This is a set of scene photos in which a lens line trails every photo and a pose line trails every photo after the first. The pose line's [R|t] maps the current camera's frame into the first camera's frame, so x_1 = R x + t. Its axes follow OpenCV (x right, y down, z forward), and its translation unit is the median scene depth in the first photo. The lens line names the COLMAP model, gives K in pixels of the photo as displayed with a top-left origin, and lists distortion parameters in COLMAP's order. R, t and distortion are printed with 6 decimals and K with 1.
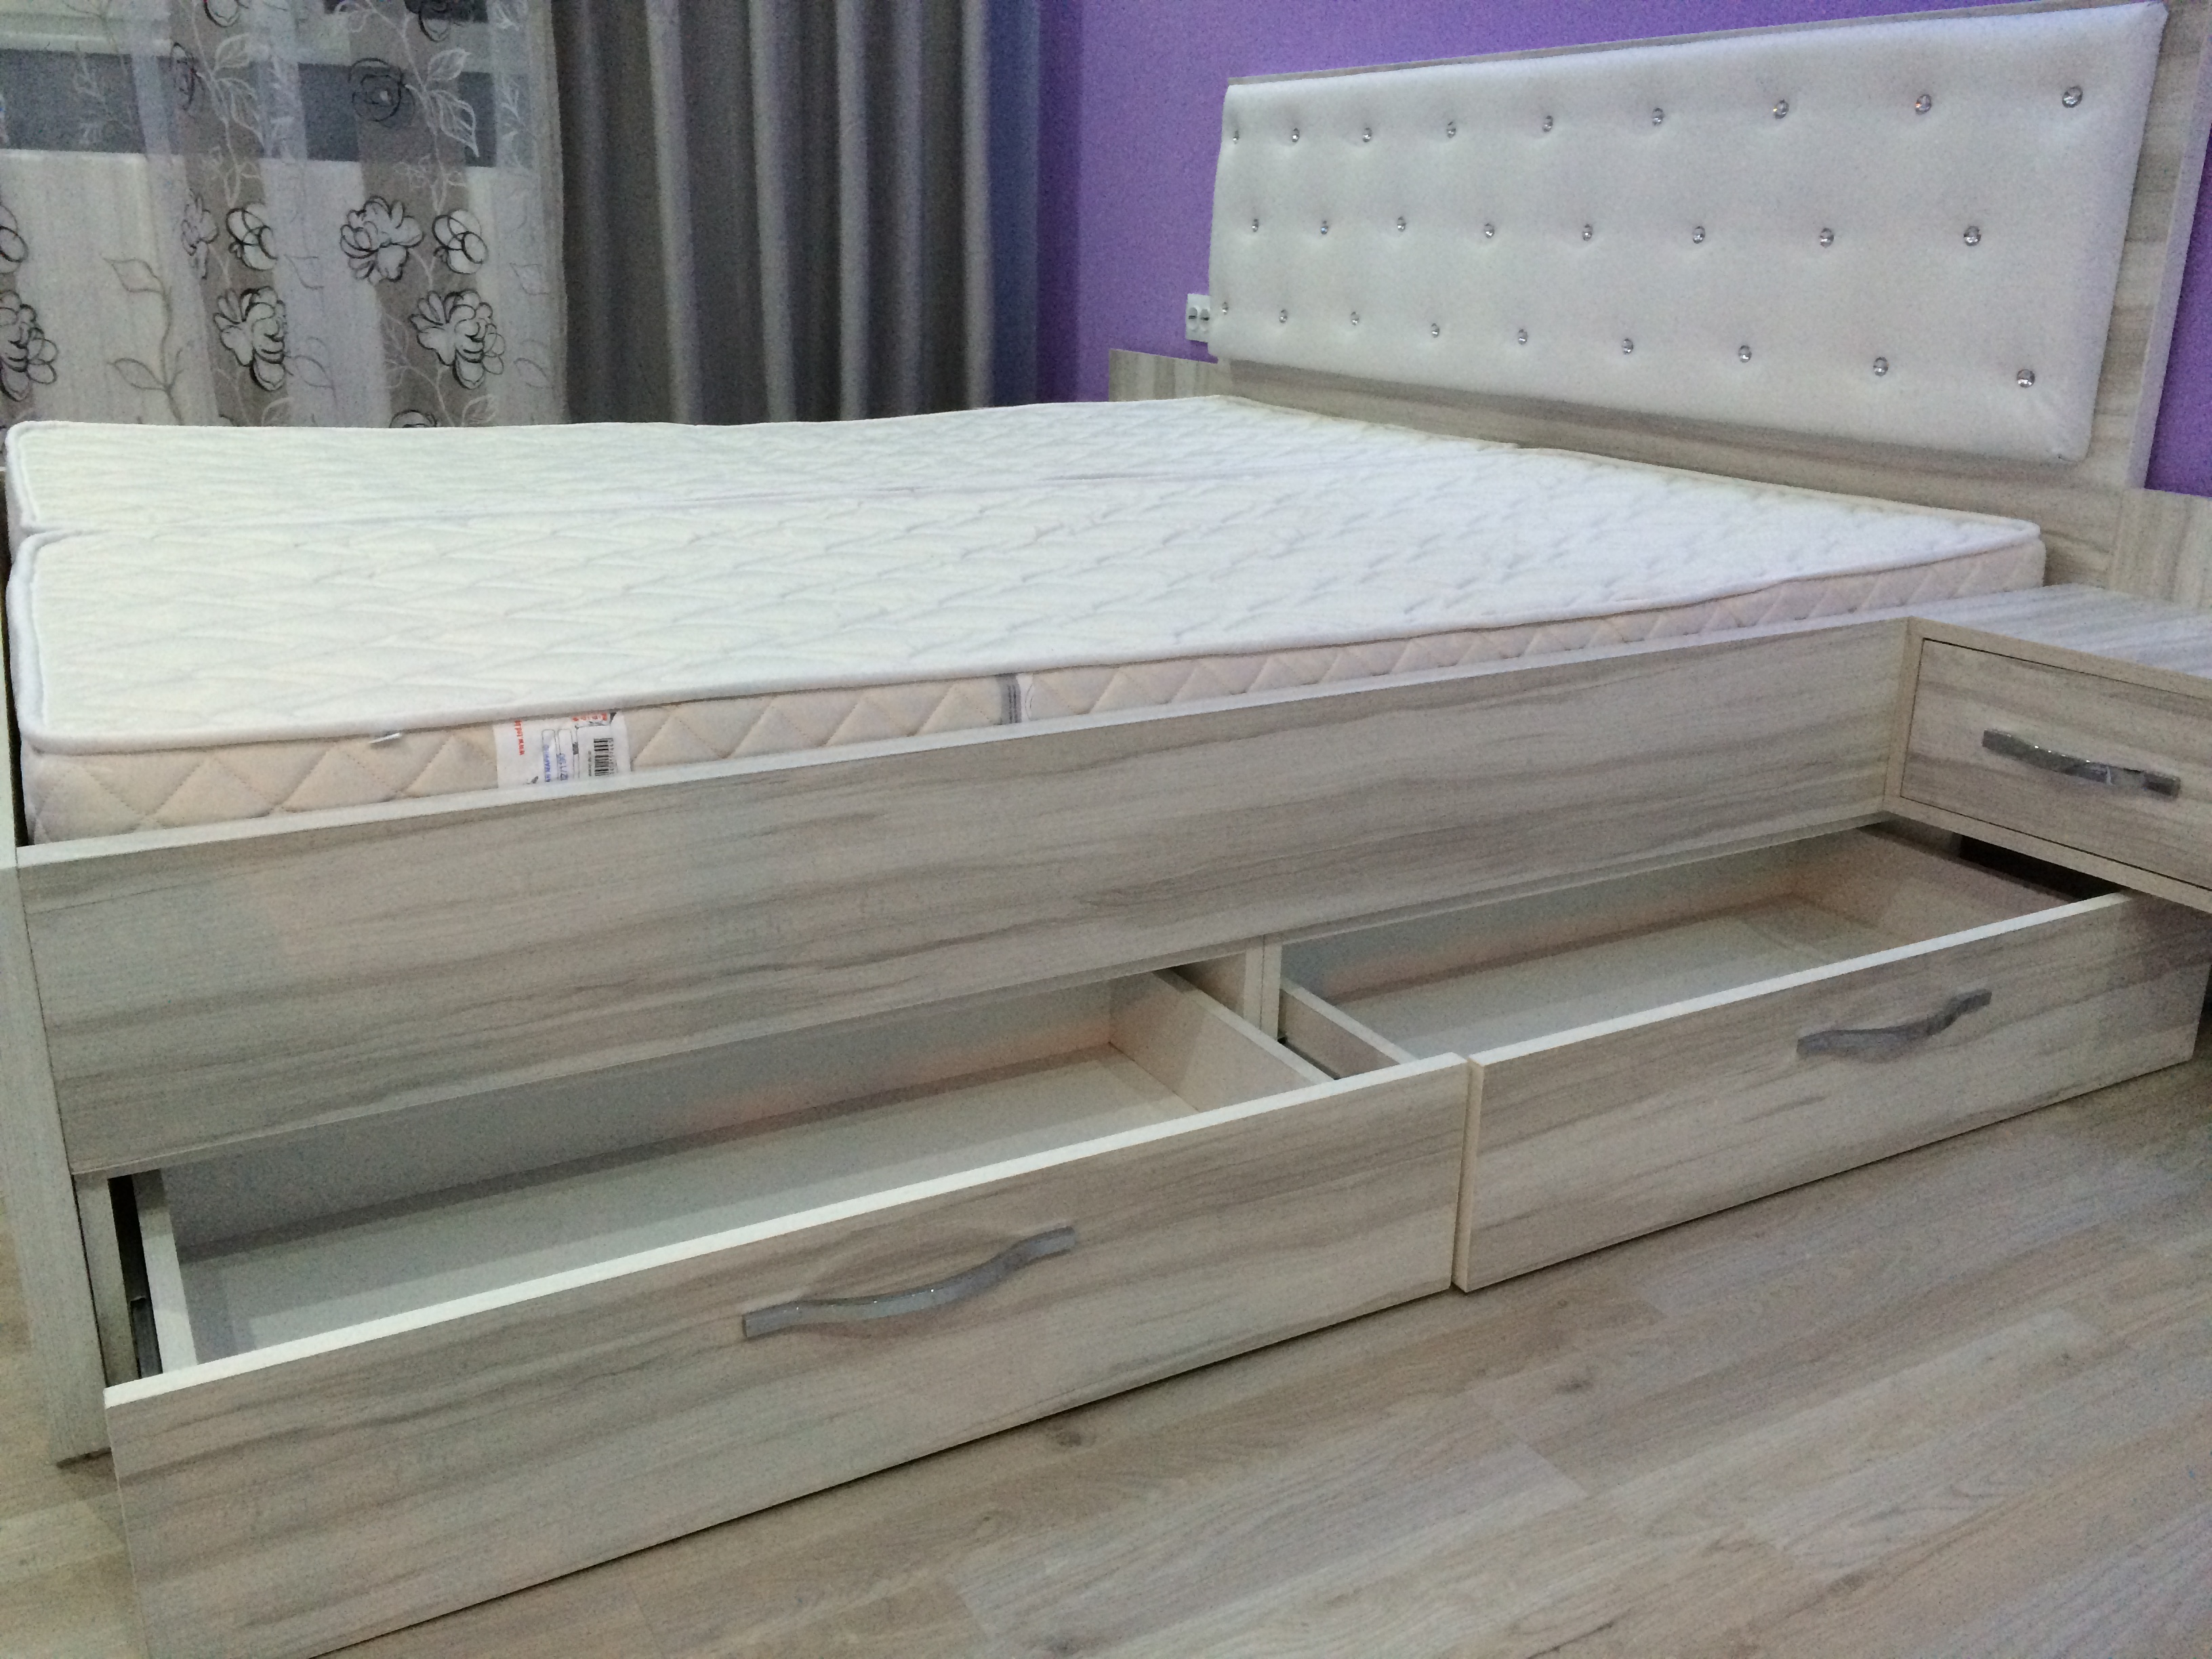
lens RADIAL K [[1910.4, 0, 1039.3], [0, 1910.4, 872.2], [0, 0, 1]] dist [0.080819, -0.083518]
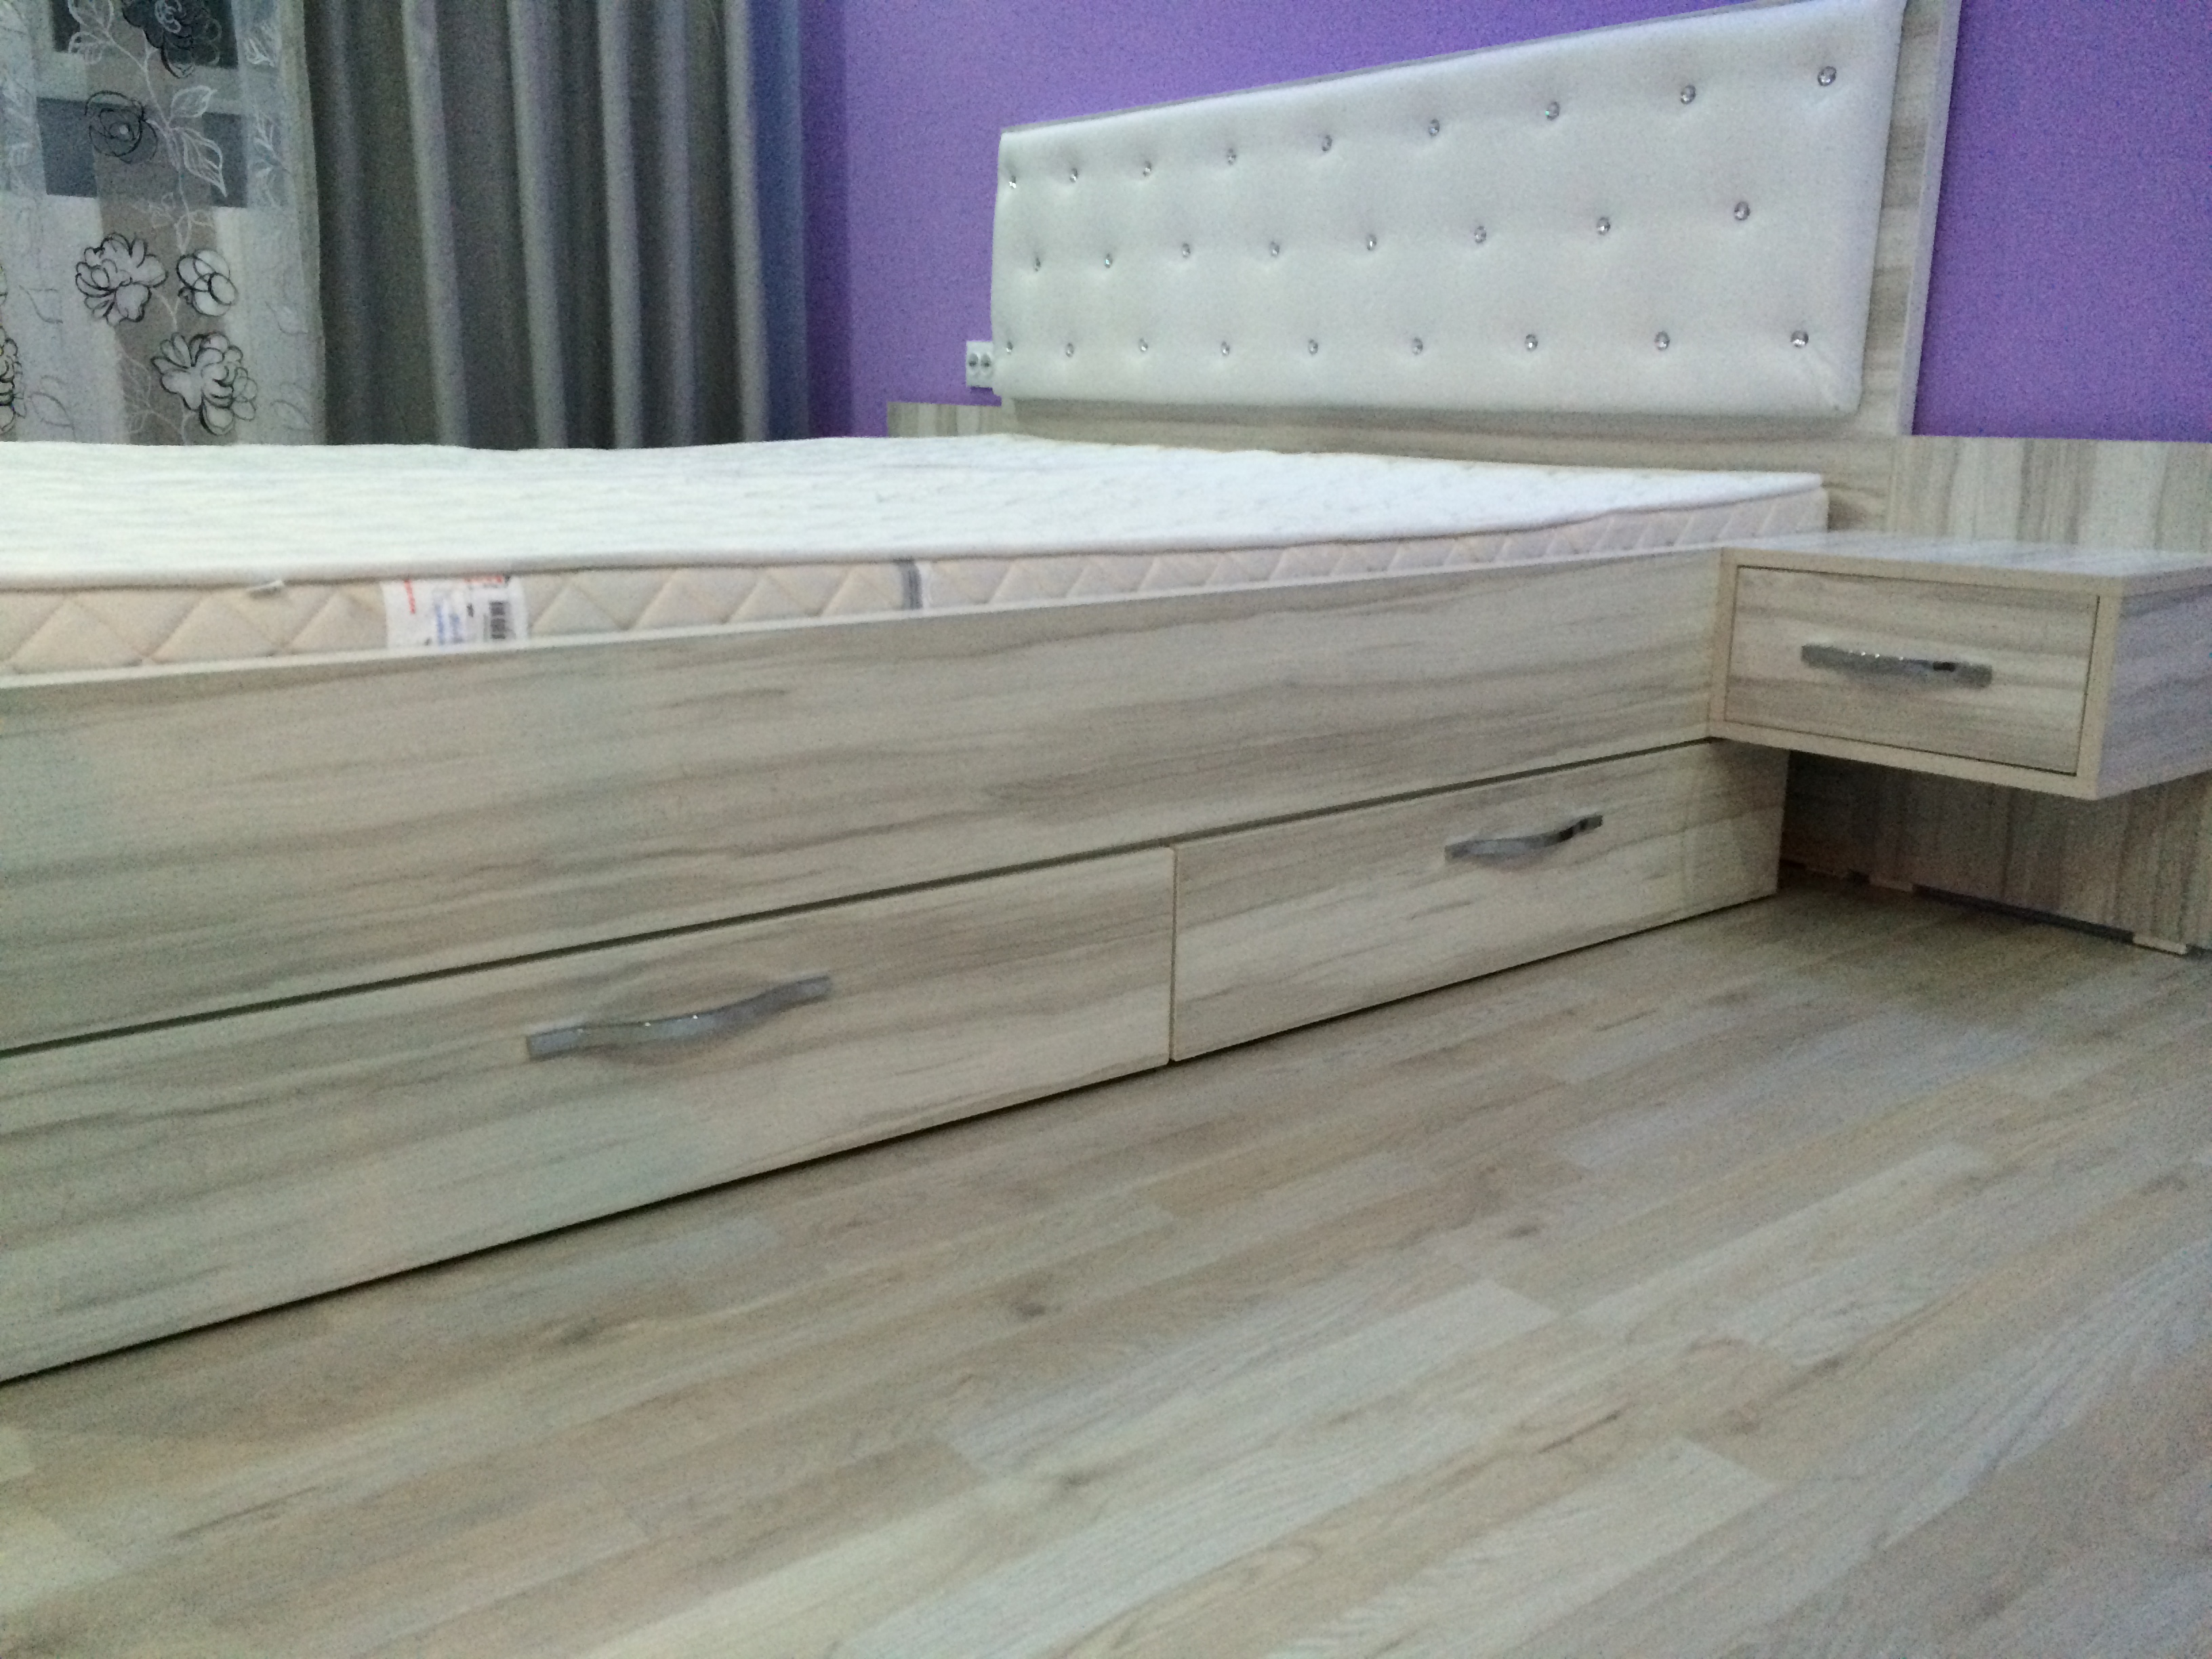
lens RADIAL K [[1910.4, 0, 1047.3], [0, 1910.4, 870.4], [0, 0, 1]] dist [0.080819, -0.083518]
pose [[0.988331, -0.036843, 0.147801, -0.084112], [0.048446, 0.995954, -0.075686, 0.115523], [-0.144415, 0.081963, 0.986117, 0.033745]]
